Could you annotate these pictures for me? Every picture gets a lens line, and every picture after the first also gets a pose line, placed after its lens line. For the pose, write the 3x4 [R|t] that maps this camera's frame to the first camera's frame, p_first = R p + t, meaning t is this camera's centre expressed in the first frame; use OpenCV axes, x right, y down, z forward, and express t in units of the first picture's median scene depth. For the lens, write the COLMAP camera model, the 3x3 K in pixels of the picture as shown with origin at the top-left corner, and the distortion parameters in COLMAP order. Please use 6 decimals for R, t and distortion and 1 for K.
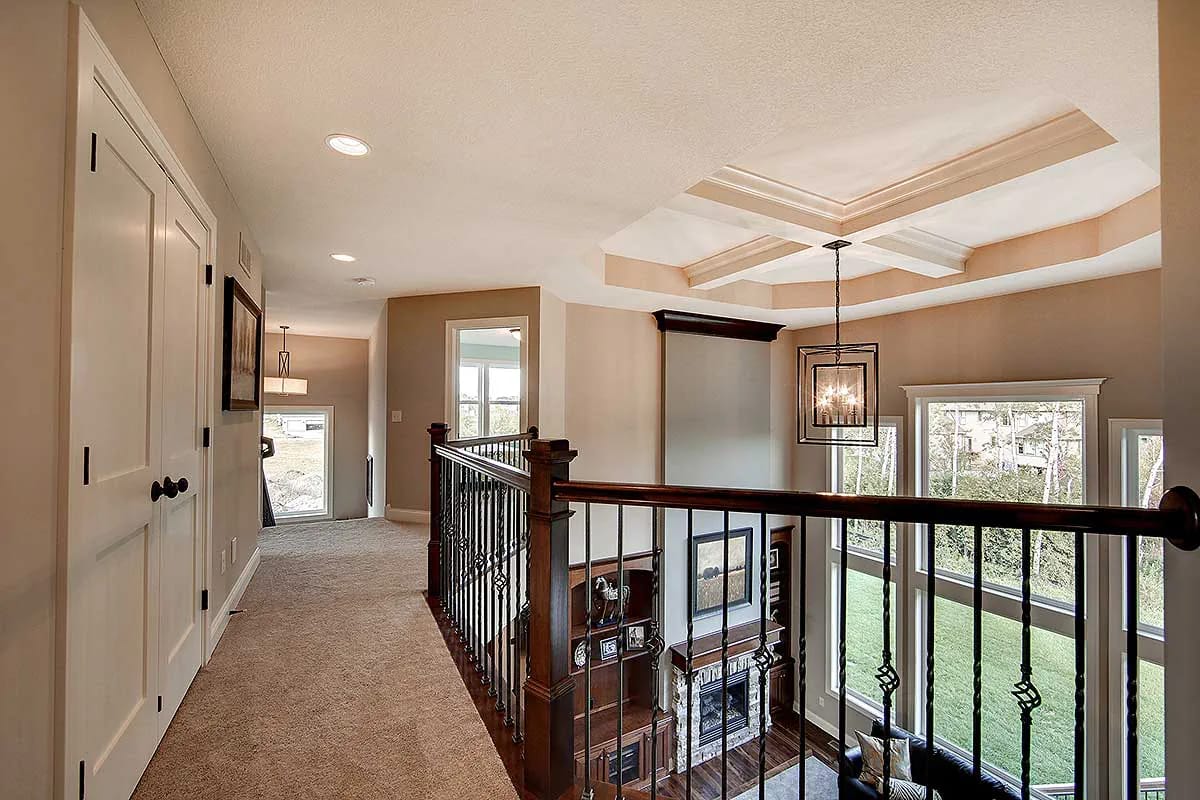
lens RADIAL K [[473.9, 0, 600.0], [0, 473.9, 400.0], [0, 0, 1]] dist [-0.000995, 0.000020]
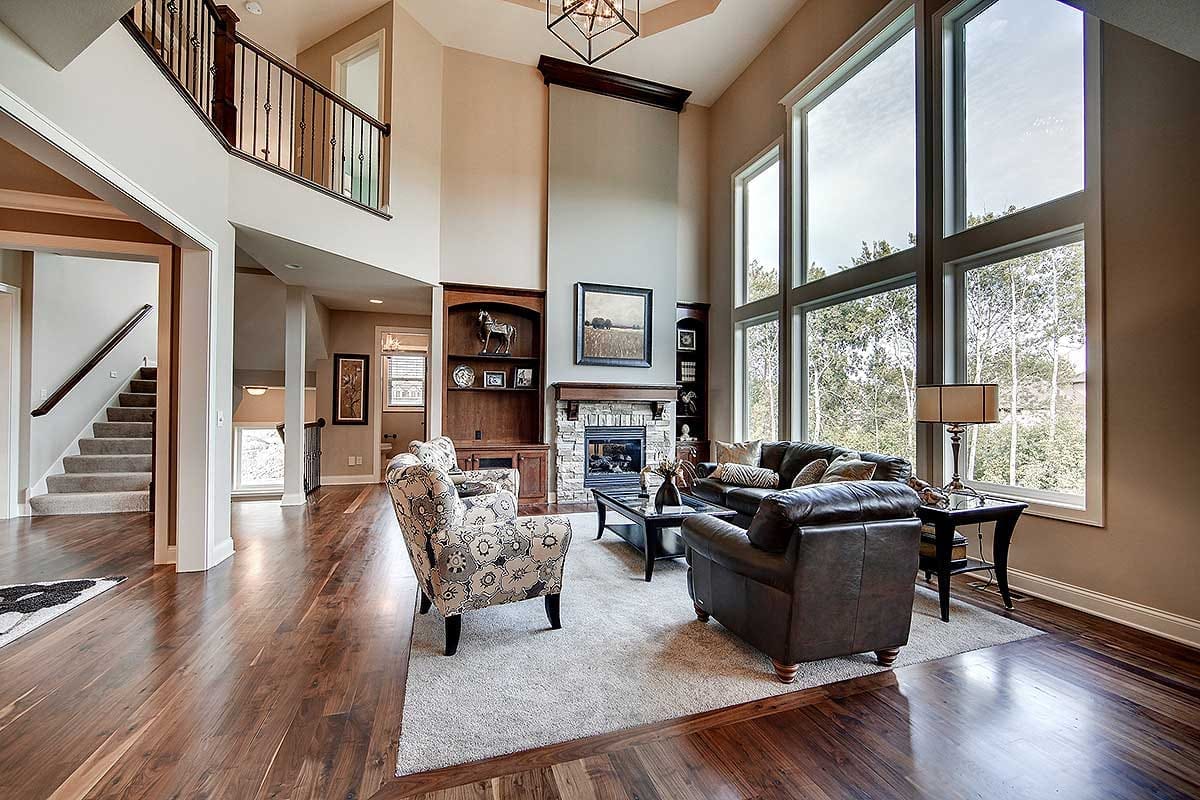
lens RADIAL K [[473.9, 0, 600.0], [0, 473.9, 400.0], [0, 0, 1]] dist [-0.000995, 0.000020]
pose [[0.980517, 0.000222, -0.196435, 0.447459], [-0.002123, 0.999953, -0.009466, 0.559257], [0.196424, 0.009699, 0.980471, 0.002957]]
